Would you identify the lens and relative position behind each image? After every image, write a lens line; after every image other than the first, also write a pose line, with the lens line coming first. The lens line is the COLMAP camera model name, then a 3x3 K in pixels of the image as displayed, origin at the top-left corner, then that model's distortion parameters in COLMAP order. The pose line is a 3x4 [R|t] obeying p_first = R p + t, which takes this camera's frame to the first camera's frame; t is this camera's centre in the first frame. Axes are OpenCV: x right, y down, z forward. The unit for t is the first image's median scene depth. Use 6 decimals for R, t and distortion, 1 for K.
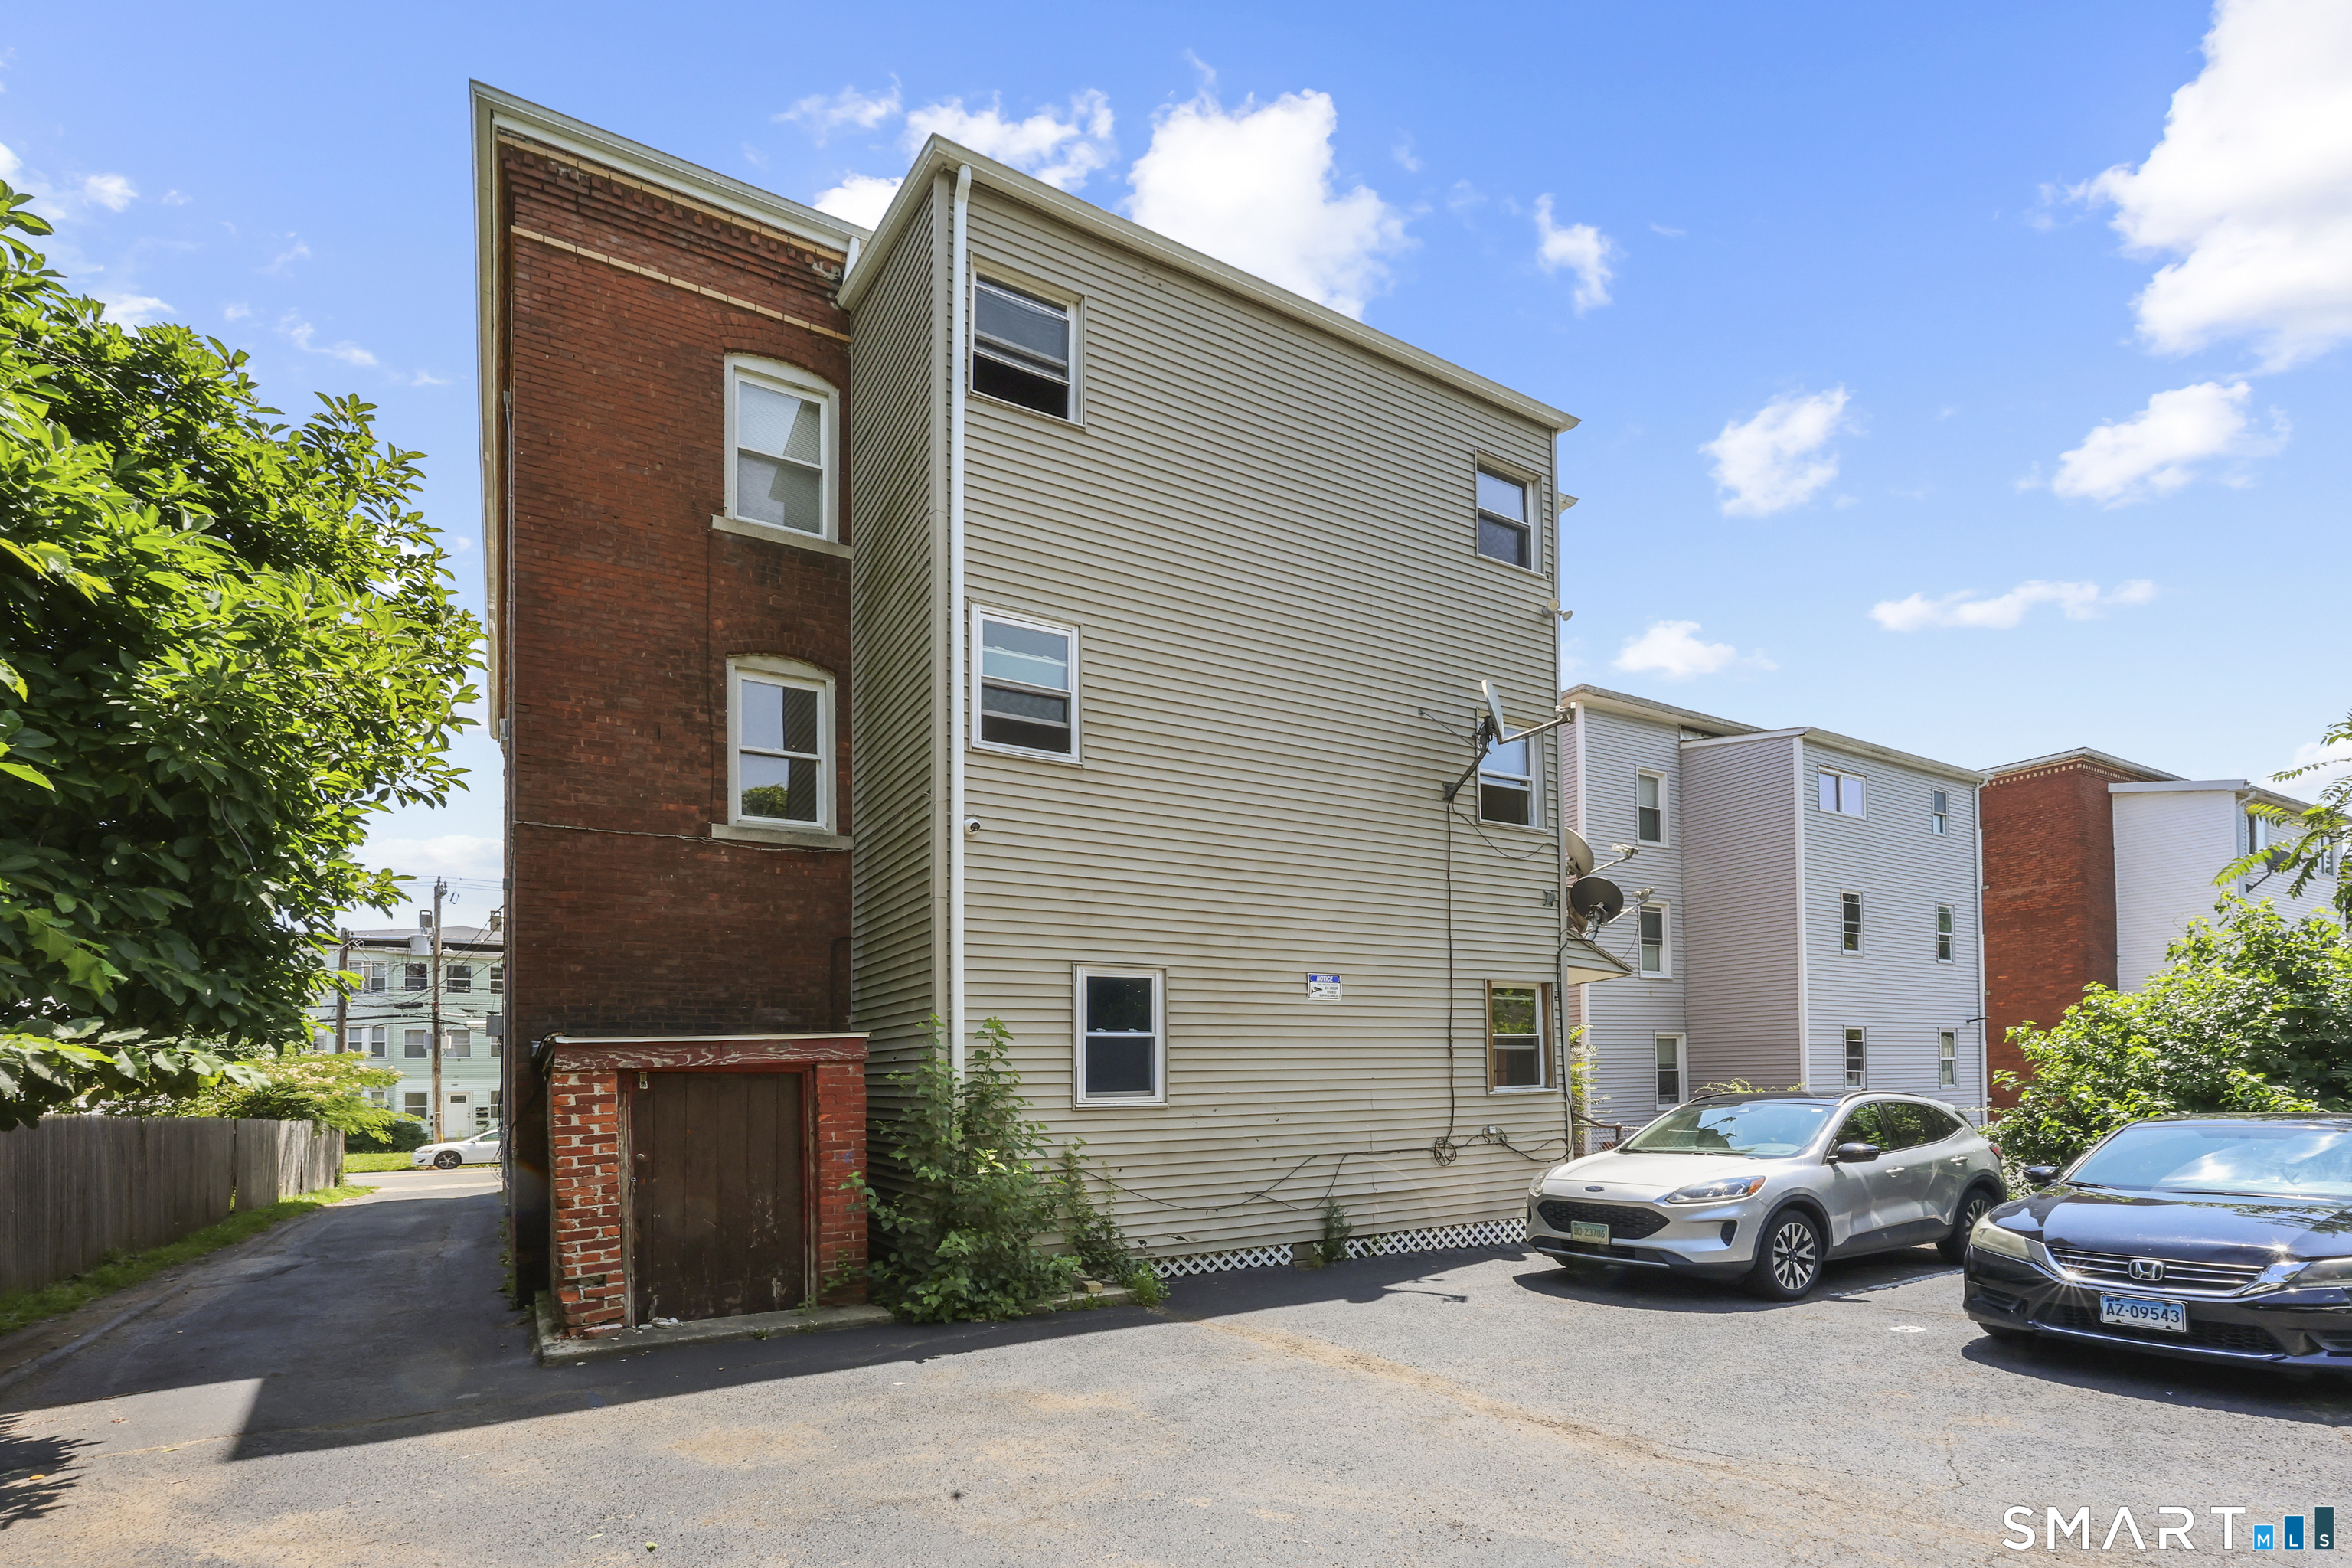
lens RADIAL K [[974.3, 0, 1263.6], [0, 974.3, 799.3], [0, 0, 1]] dist [0.006824, 0.000368]
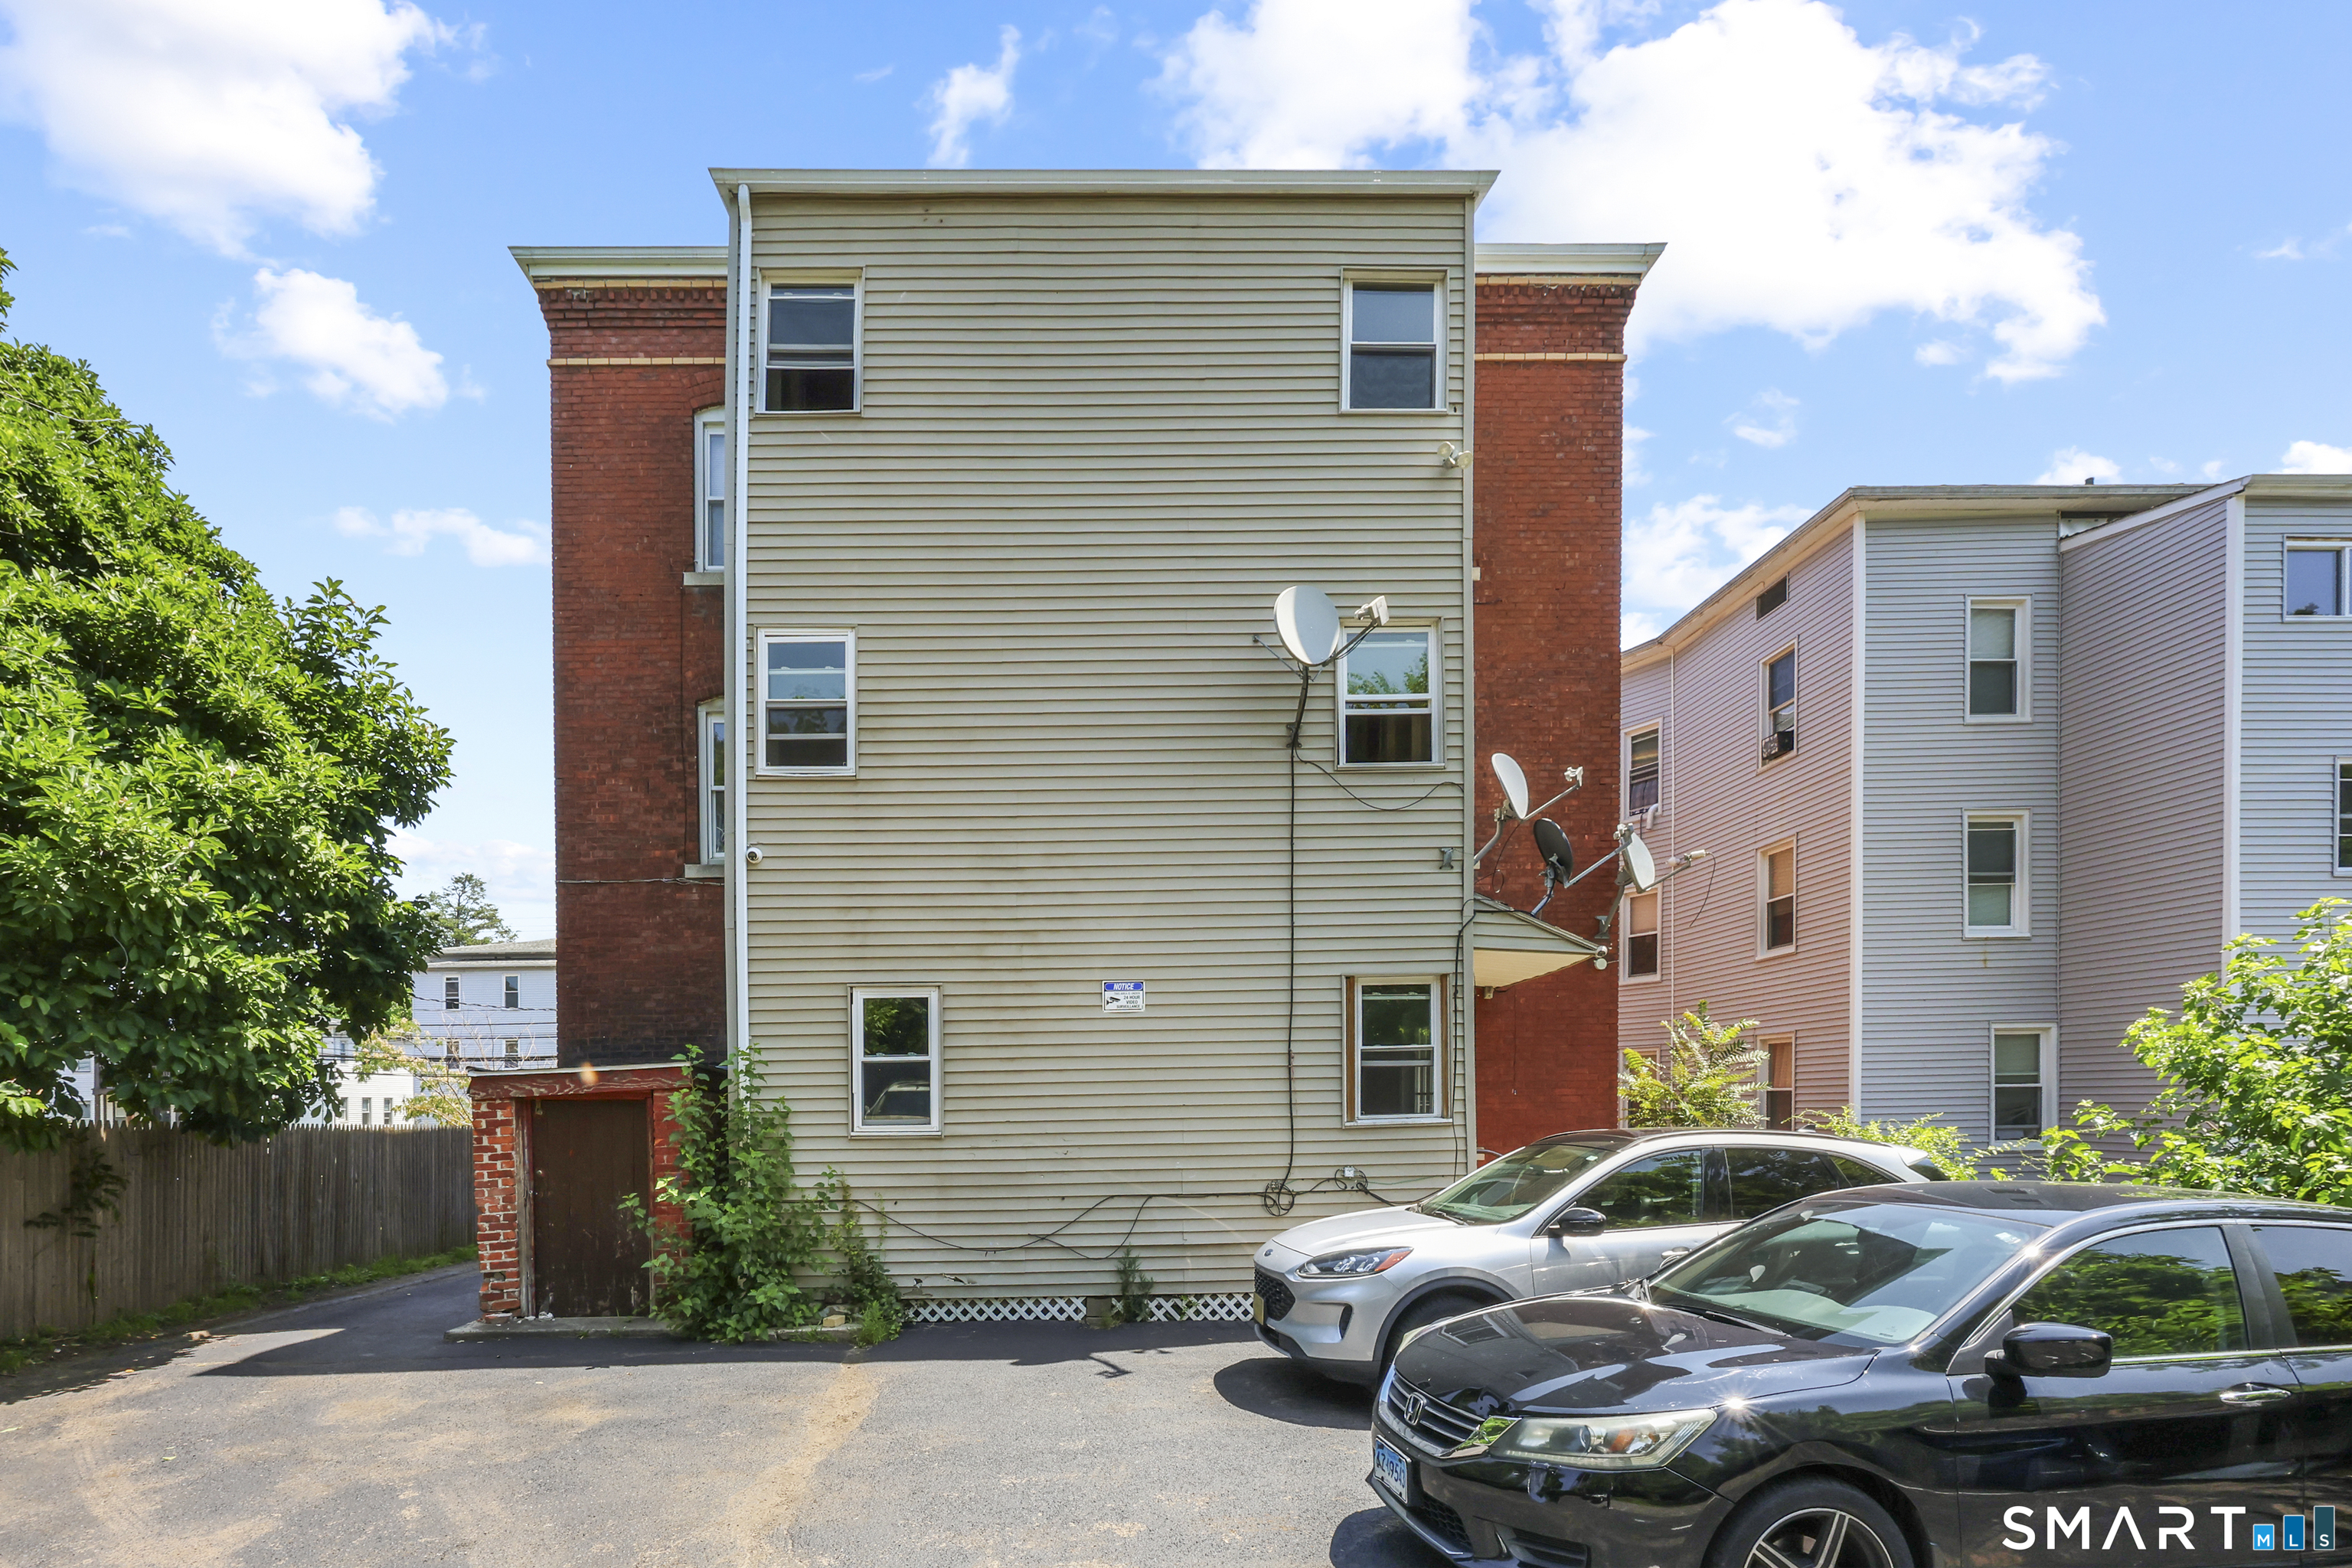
lens RADIAL K [[1245.4, 0, 1175.8], [0, 1245.4, 750.5], [0, 0, 1]] dist [0.009595, -0.000538]
pose [[0.851010, -0.140201, -0.506089, 0.671736], [0.147813, 0.988691, -0.025342, 0.016743], [0.503919, -0.053240, 0.862109, 0.107836]]
